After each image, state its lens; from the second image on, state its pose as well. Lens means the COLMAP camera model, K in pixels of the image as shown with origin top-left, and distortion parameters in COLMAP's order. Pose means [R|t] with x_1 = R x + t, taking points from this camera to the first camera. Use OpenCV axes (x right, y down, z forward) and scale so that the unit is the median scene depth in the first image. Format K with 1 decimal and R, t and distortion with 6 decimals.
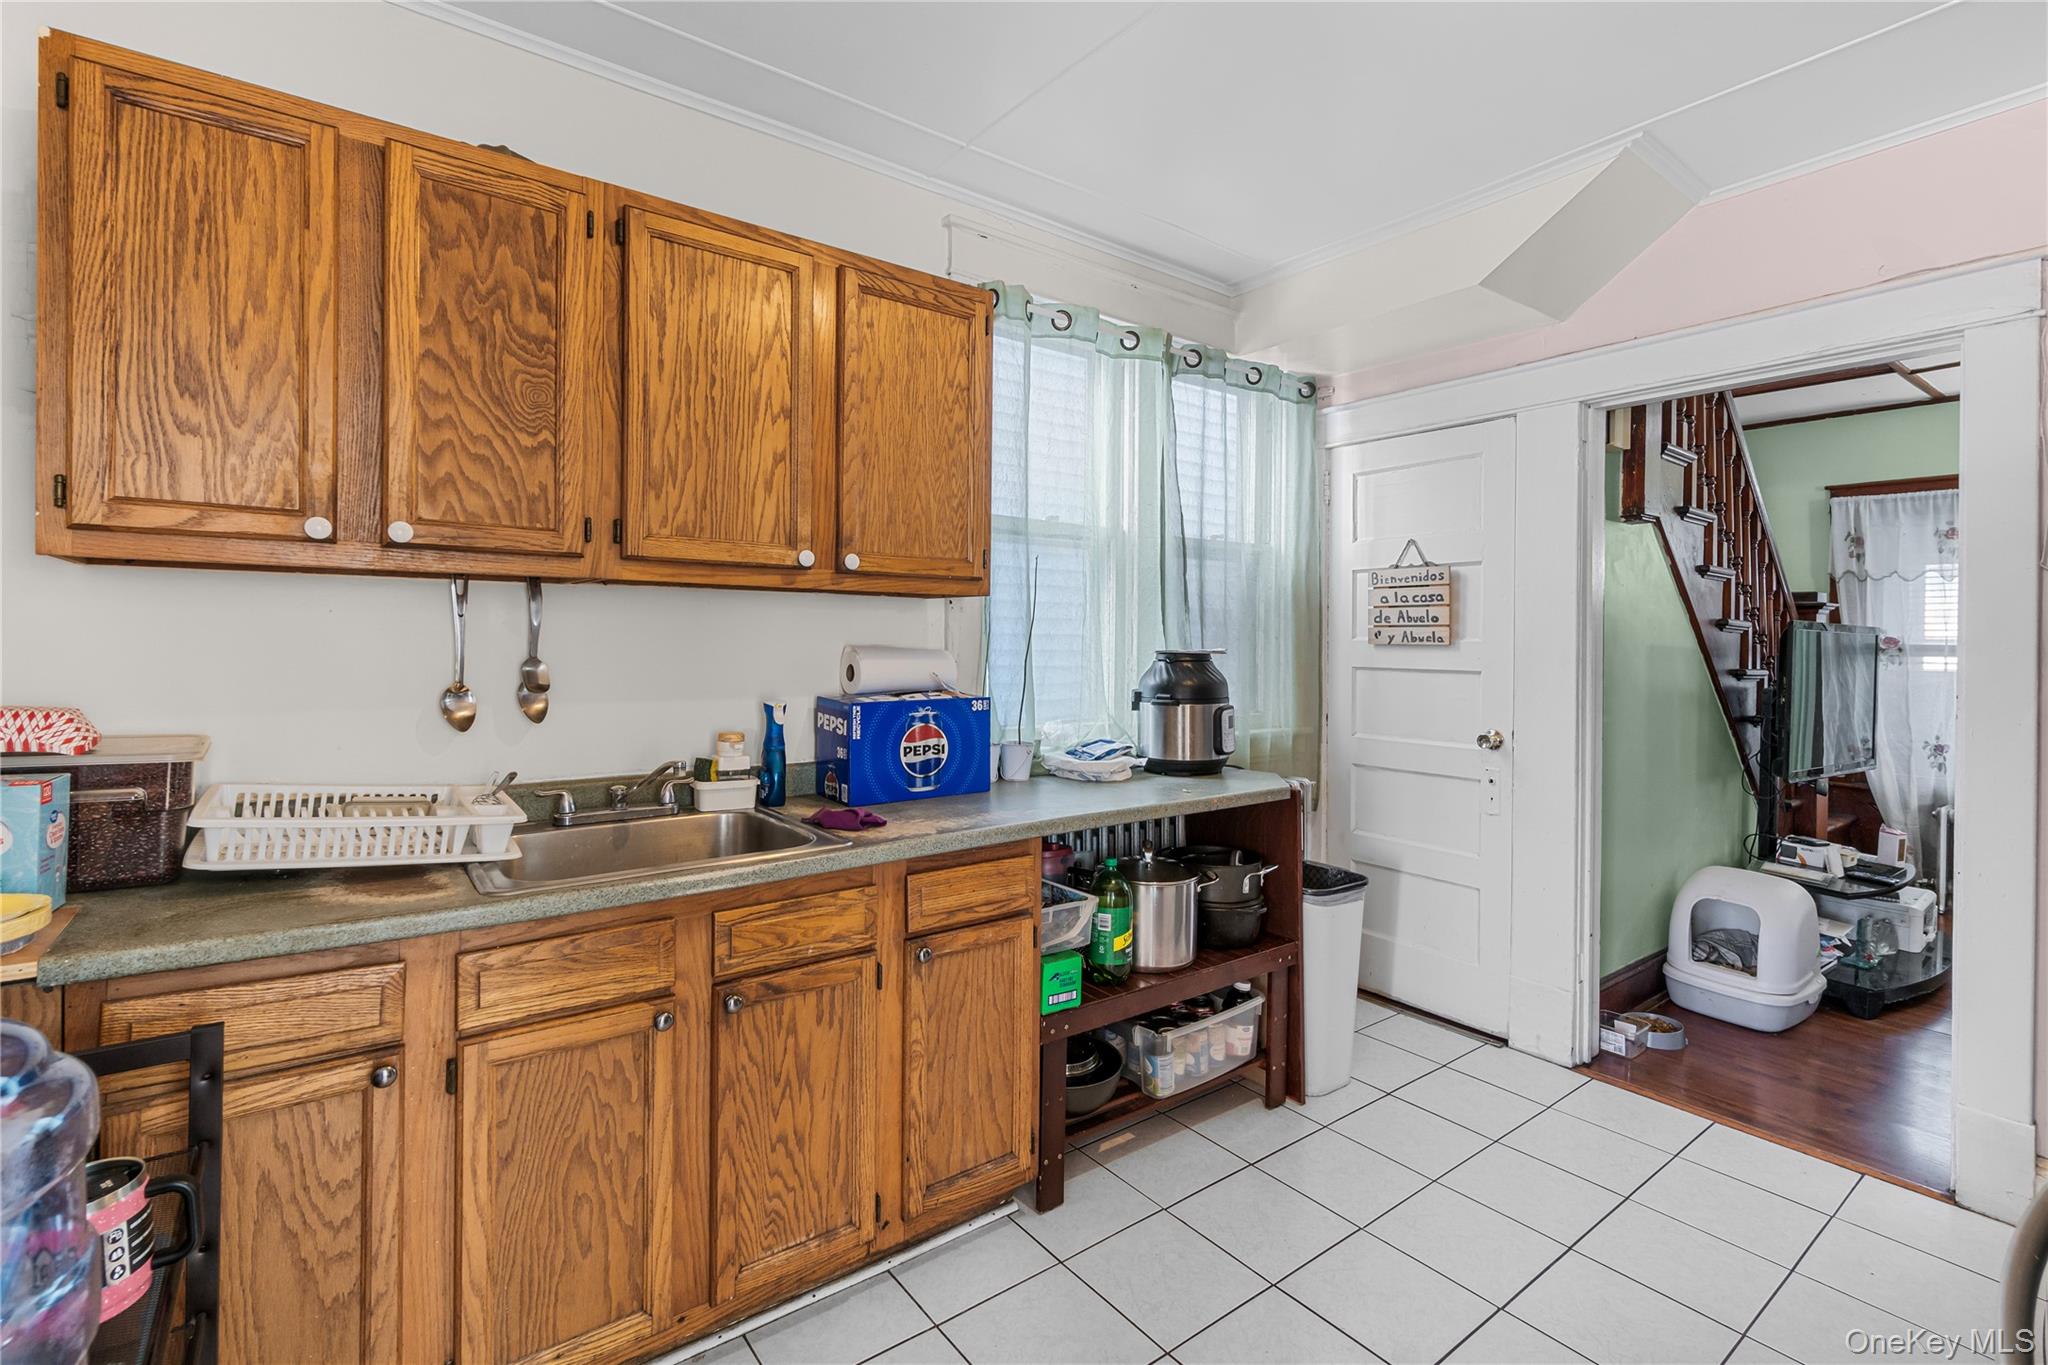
lens RADIAL K [[930.5, 0, 1024.3], [0, 930.5, 645.3], [0, 0, 1]] dist [-0.000512, 0.000786]
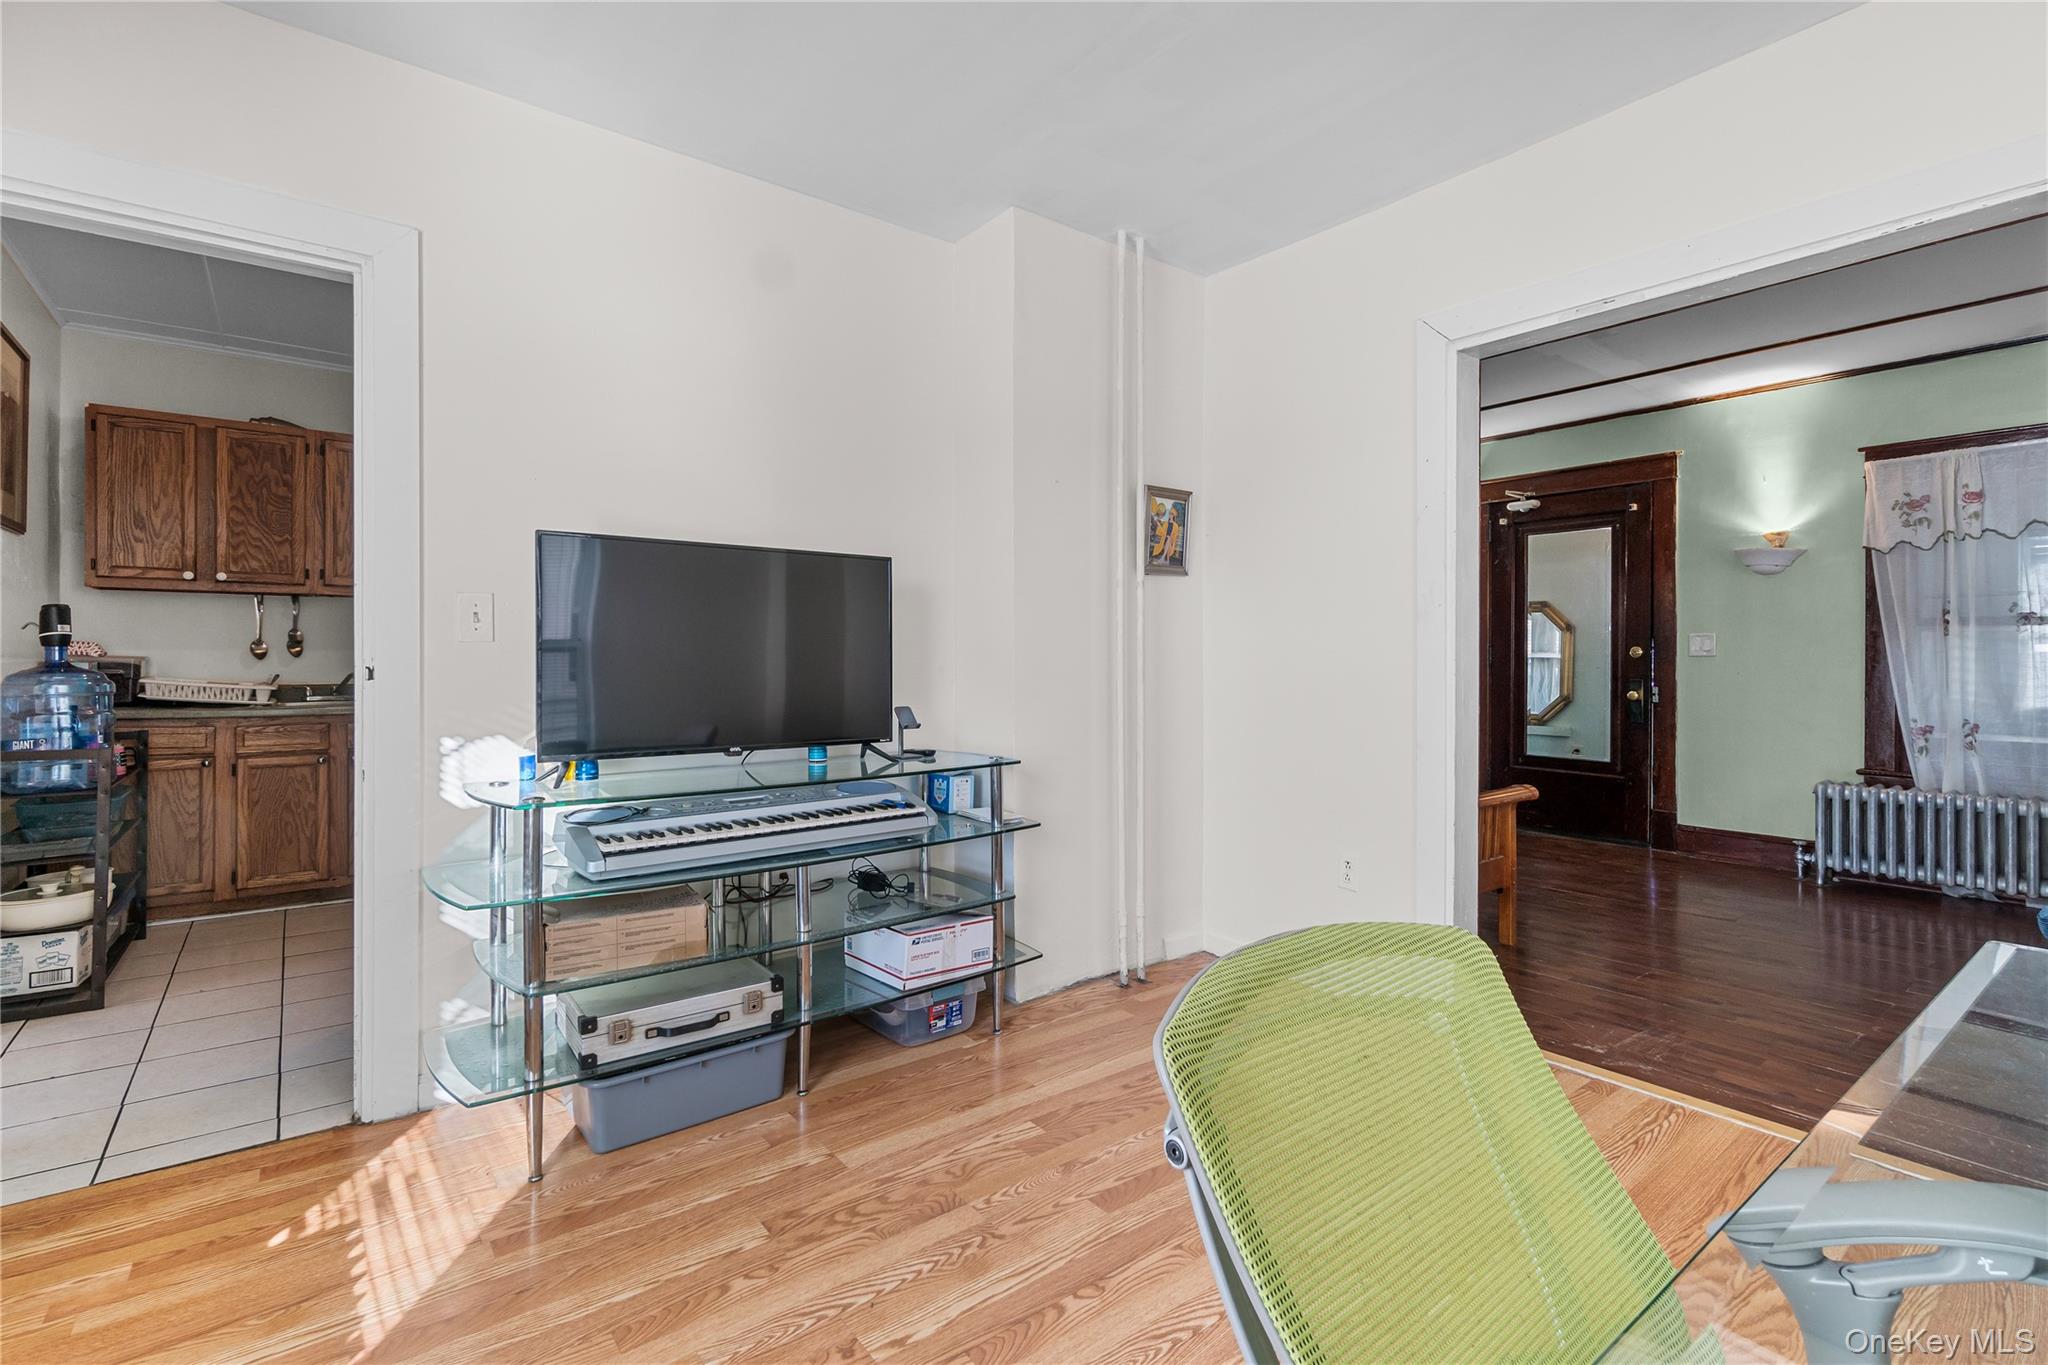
lens RADIAL K [[930.5, 0, 1021.6], [0, 930.5, 660.4], [0, 0, 1]] dist [-0.000512, 0.000786]
pose [[0.999885, -0.006758, 0.013576, 1.584860], [0.006792, 0.999974, -0.002473, 0.140034], [-0.013559, 0.002565, 0.999905, -1.693582]]
